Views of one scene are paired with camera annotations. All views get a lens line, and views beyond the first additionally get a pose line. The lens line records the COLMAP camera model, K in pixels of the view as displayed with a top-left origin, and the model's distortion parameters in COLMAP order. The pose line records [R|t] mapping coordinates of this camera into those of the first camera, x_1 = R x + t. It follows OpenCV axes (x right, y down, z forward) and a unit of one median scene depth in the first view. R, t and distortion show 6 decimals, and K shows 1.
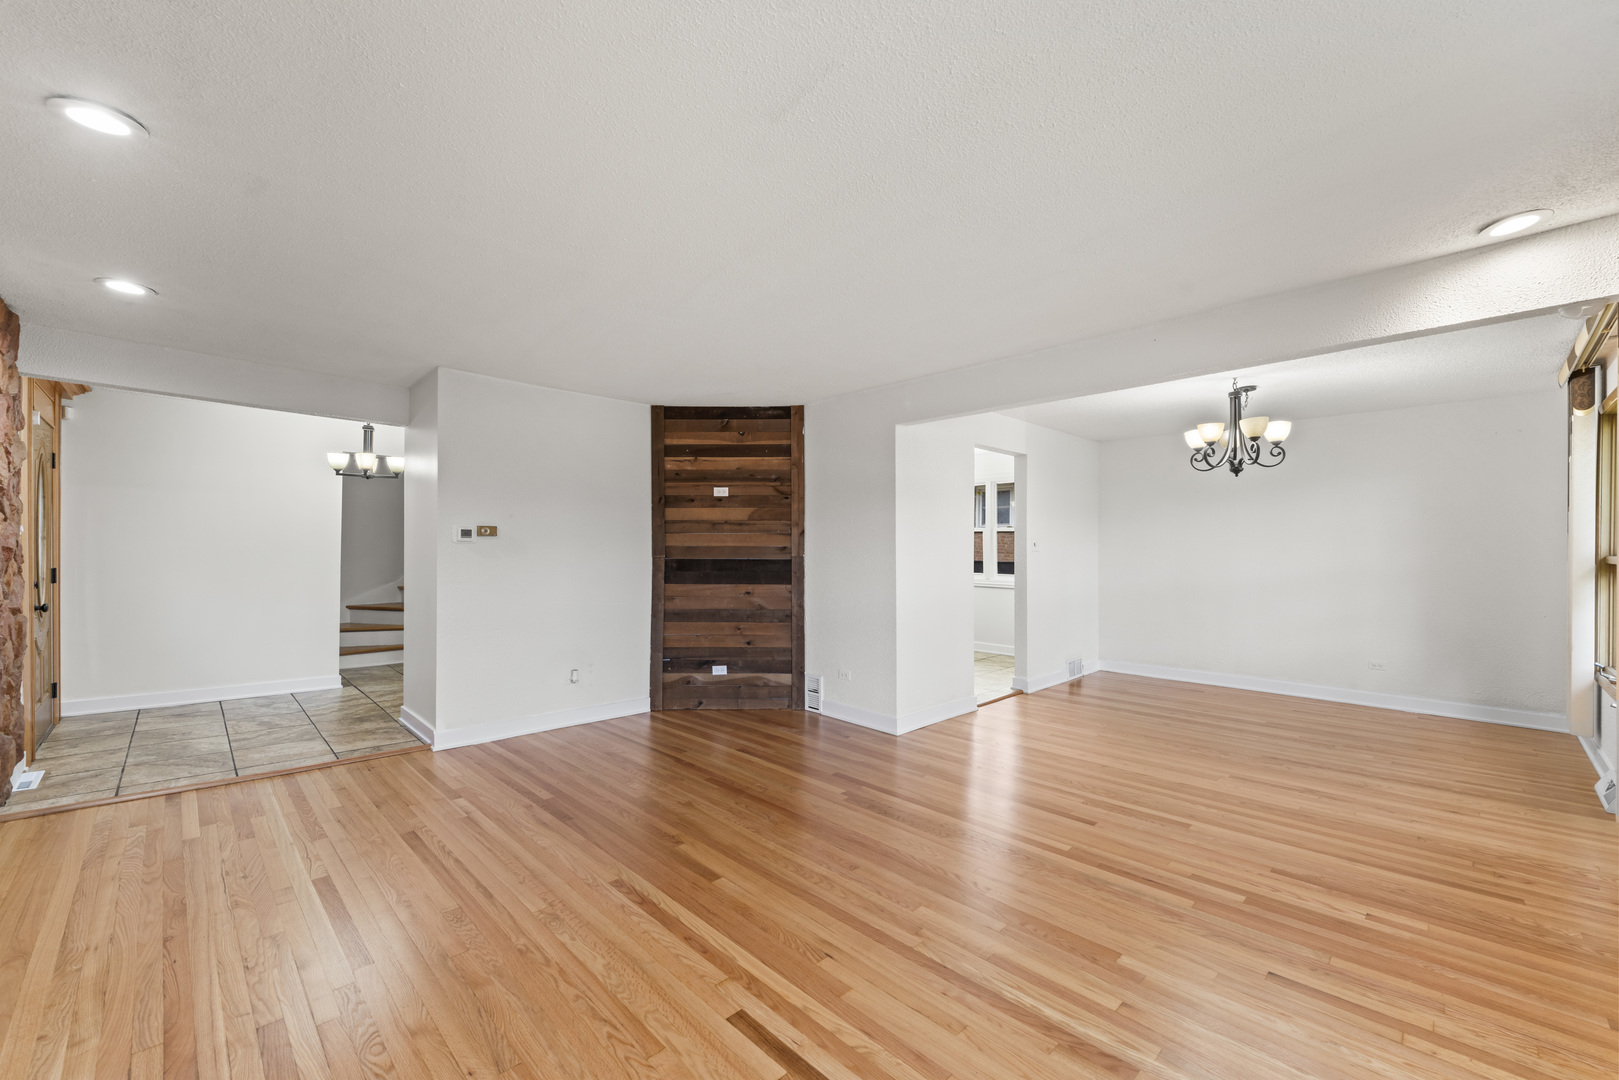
lens RADIAL K [[650.8, 0, 810.3], [0, 650.8, 553.6], [0, 0, 1]] dist [0.000398, -0.000191]
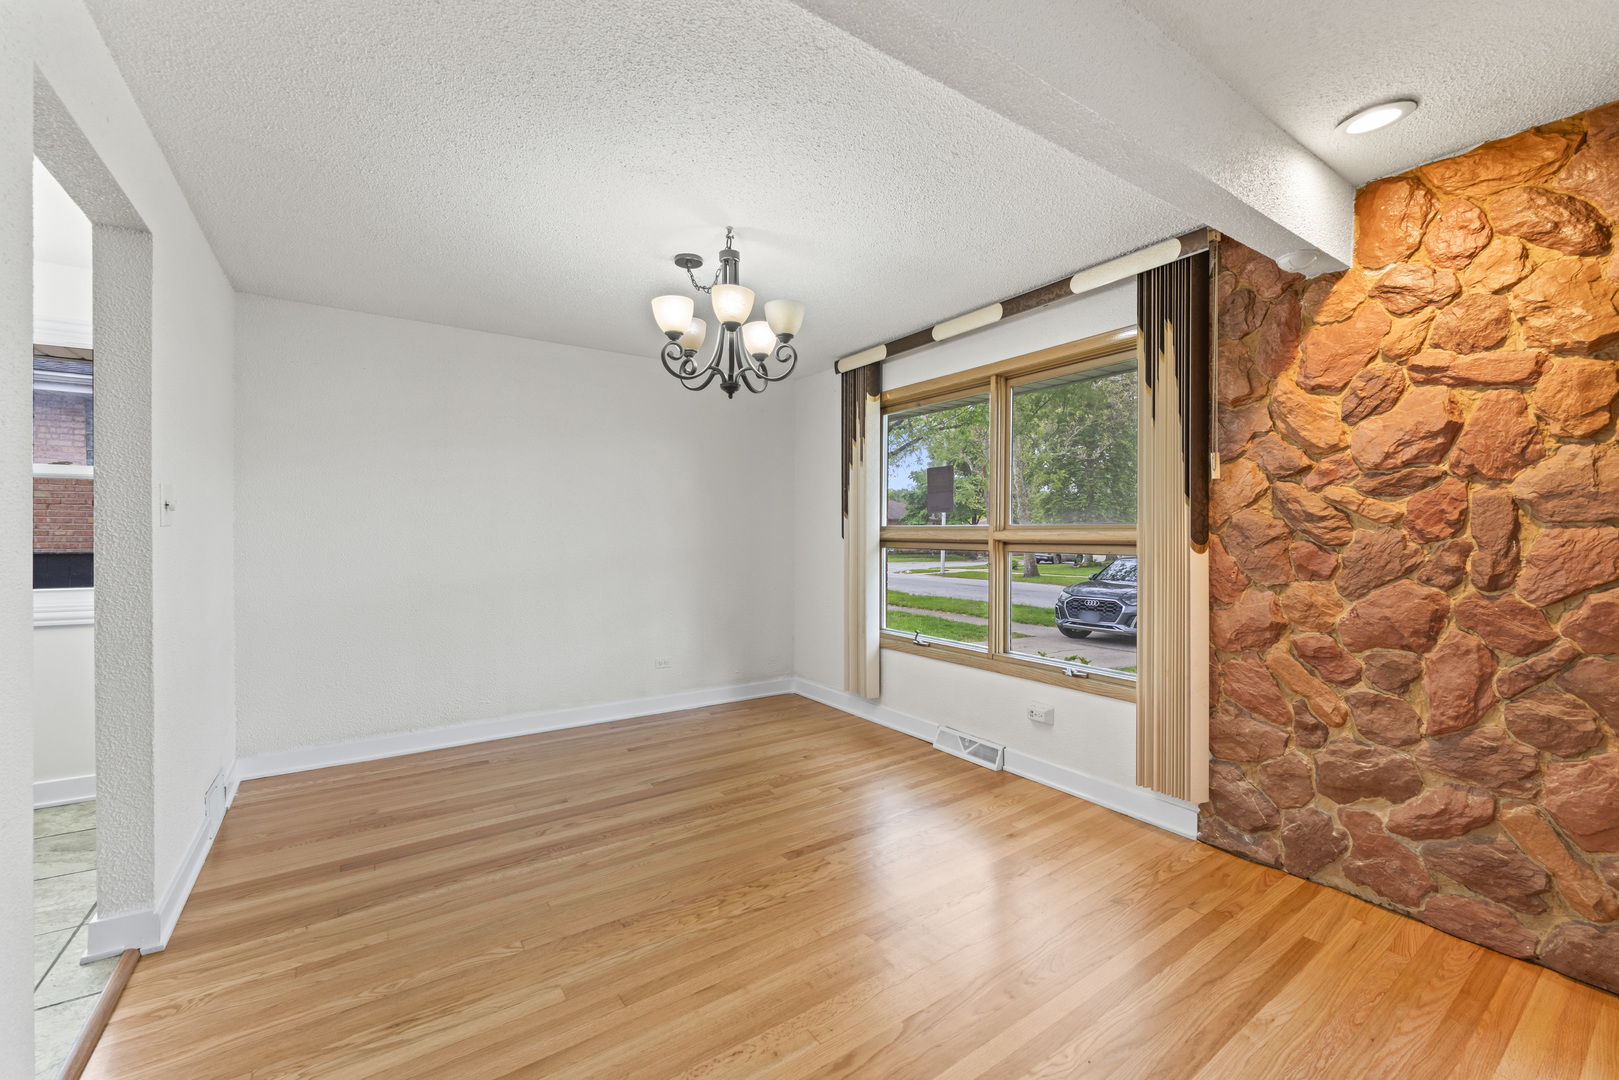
lens RADIAL K [[657.2, 0, 803.8], [0, 657.2, 534.2], [0, 0, 1]] dist [-0.001050, -0.000339]
pose [[0.175899, -0.007222, 0.984382, 0.069499], [0.005026, 0.999967, 0.006438, 0.000262], [-0.984395, 0.003815, 0.175929, 0.697169]]
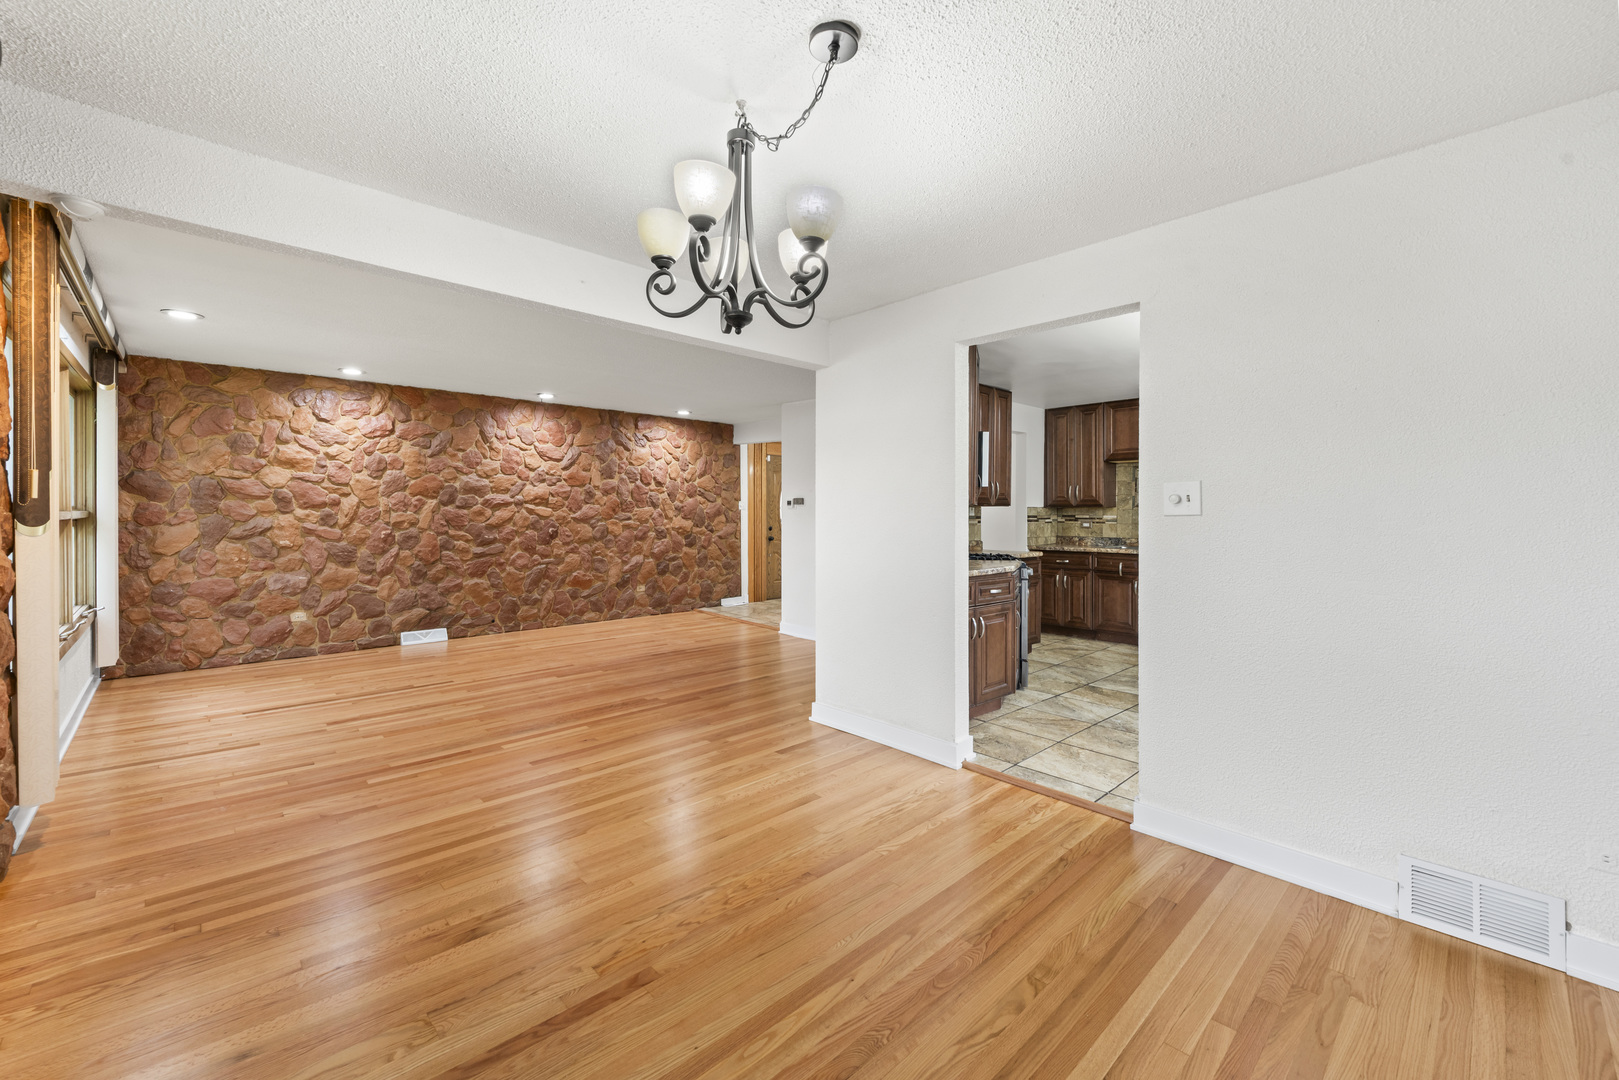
lens RADIAL K [[663.2, 0, 800.0], [0, 663.2, 514.4], [0, 0, 1]] dist [-0.000607, 0.000056]
pose [[-0.029588, -0.003302, -0.999557, 0.915907], [-0.012845, 0.999913, -0.002923, 0.000375], [0.999480, 0.012753, -0.029628, 0.886307]]
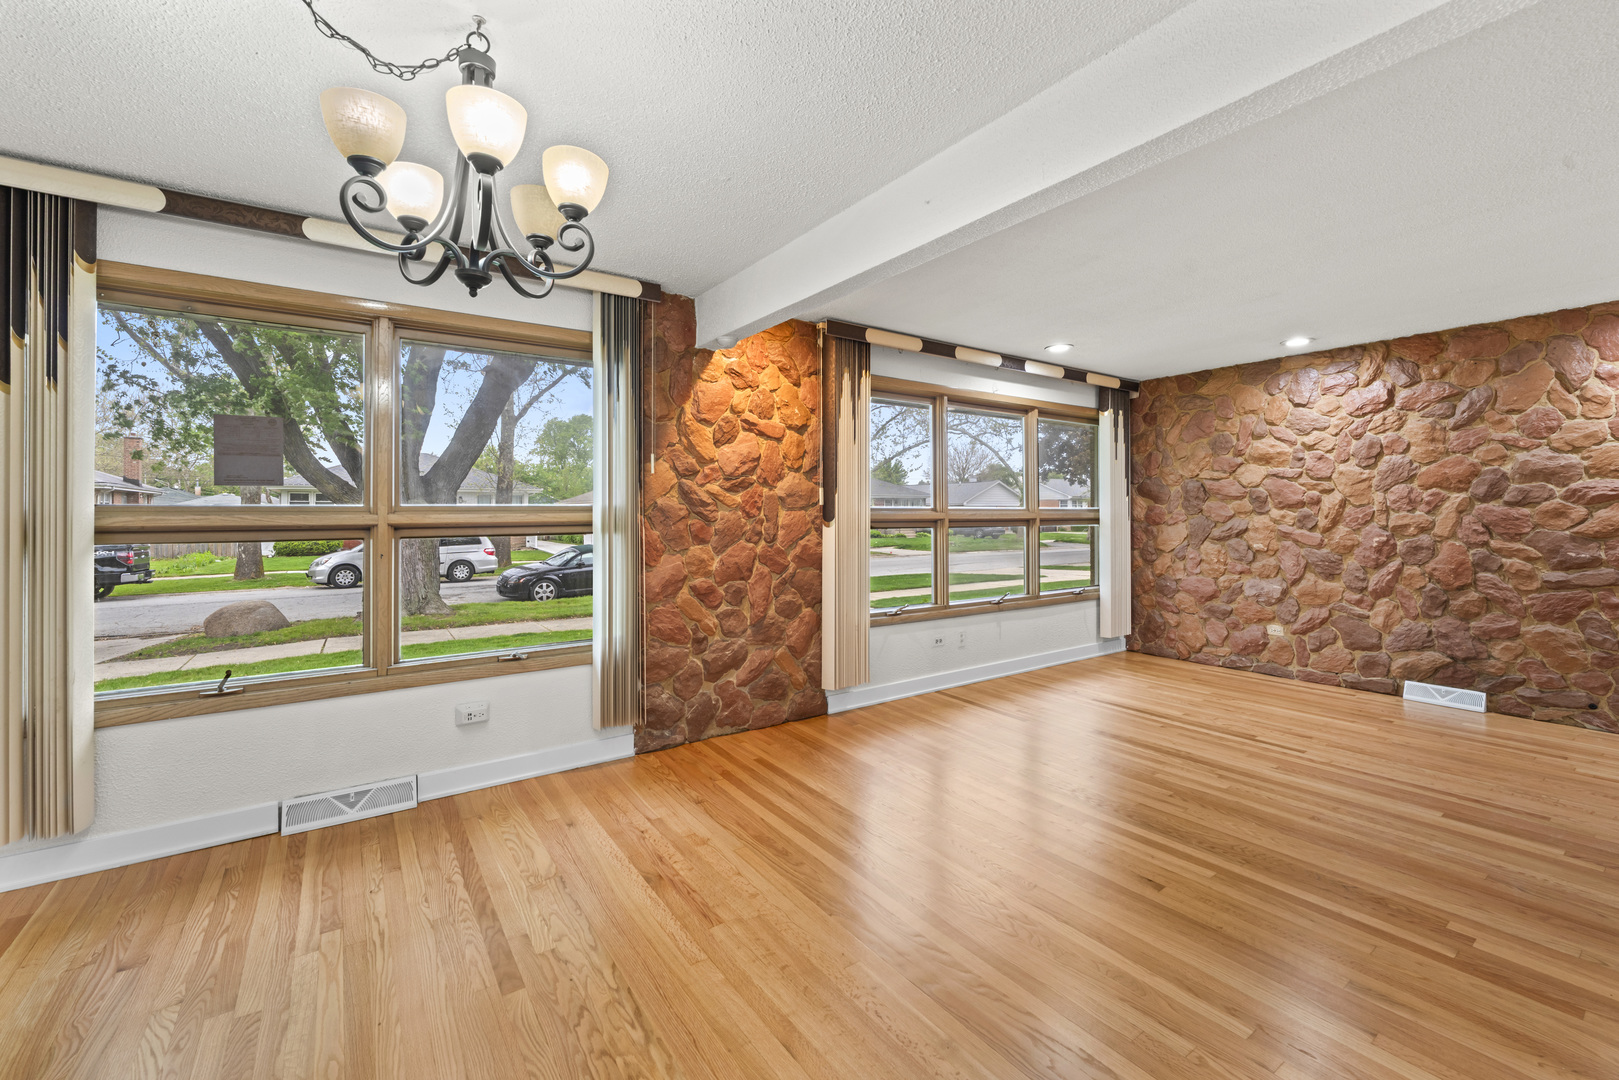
lens RADIAL K [[668.4, 0, 811.9], [0, 668.4, 506.1], [0, 0, 1]] dist [0.000031, -0.000211]
pose [[-0.985939, -0.001829, 0.167098, 0.345857], [-0.002097, 0.999997, -0.001430, -0.003154], [-0.167095, -0.001760, -0.985939, 1.118186]]
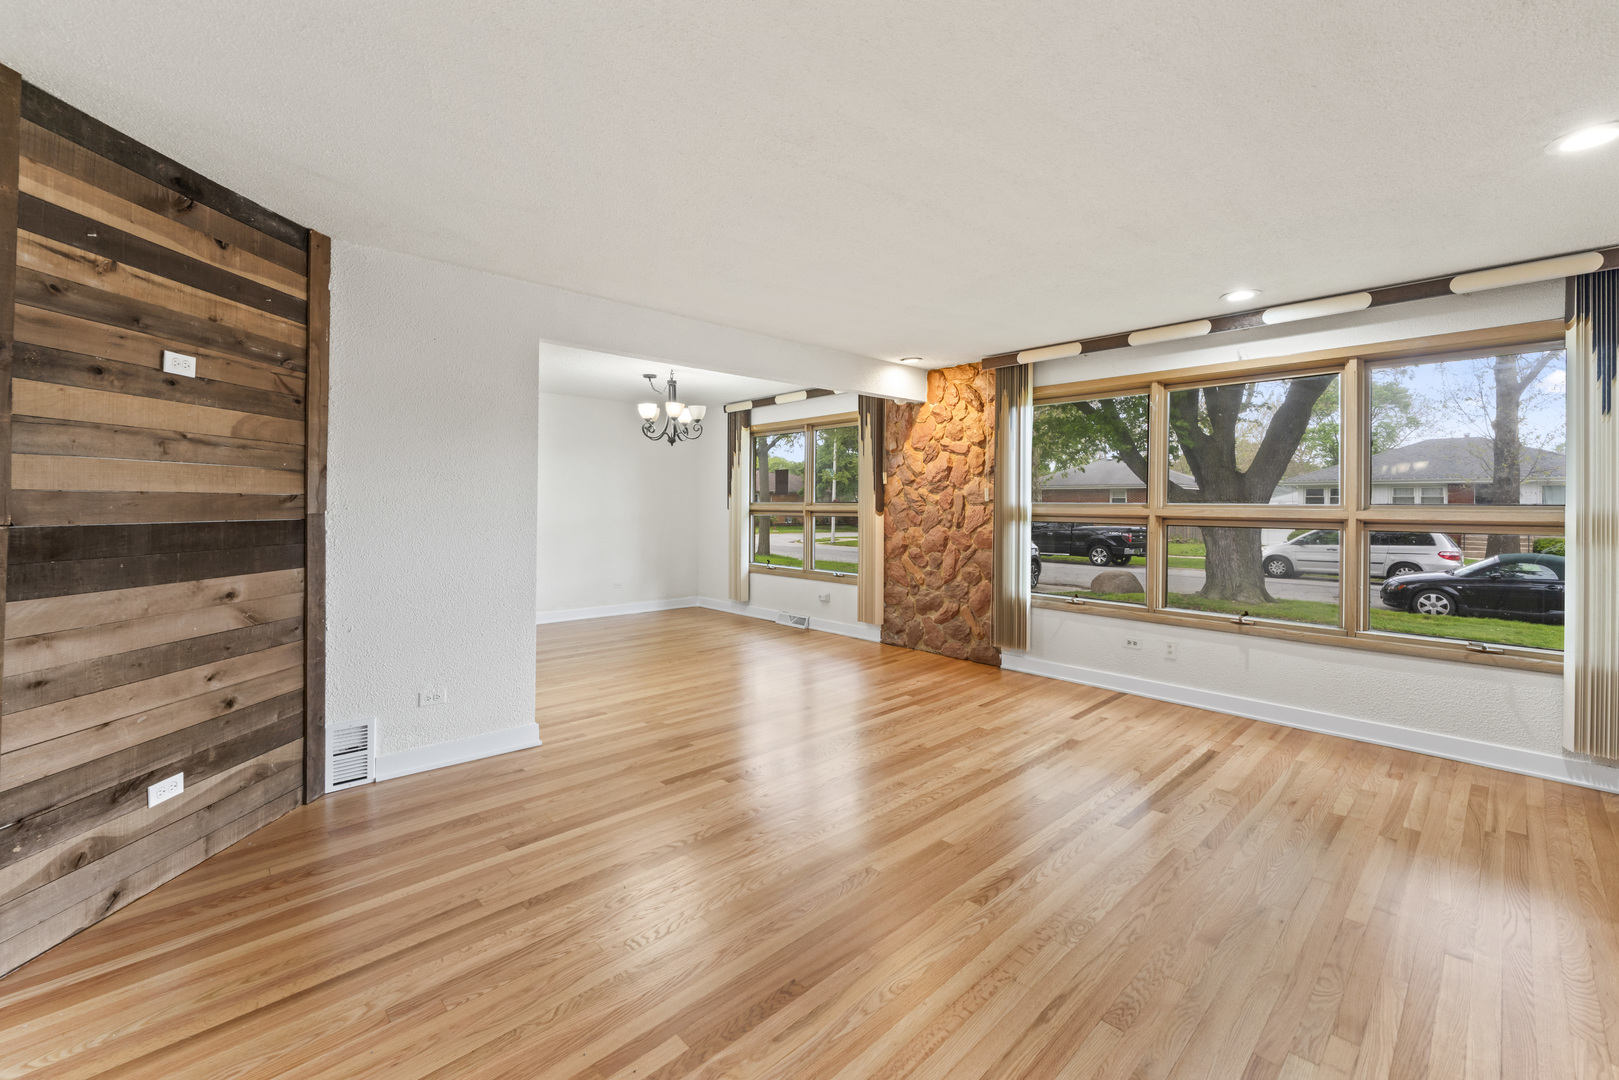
lens RADIAL K [[668.4, 0, 811.9], [0, 668.4, 506.1], [0, 0, 1]] dist [0.000031, -0.000211]
pose [[0.017712, -0.006231, 0.999824, -0.566210], [0.001030, 0.999980, 0.006214, -0.005165], [-0.999843, 0.000920, 0.017718, 0.584397]]
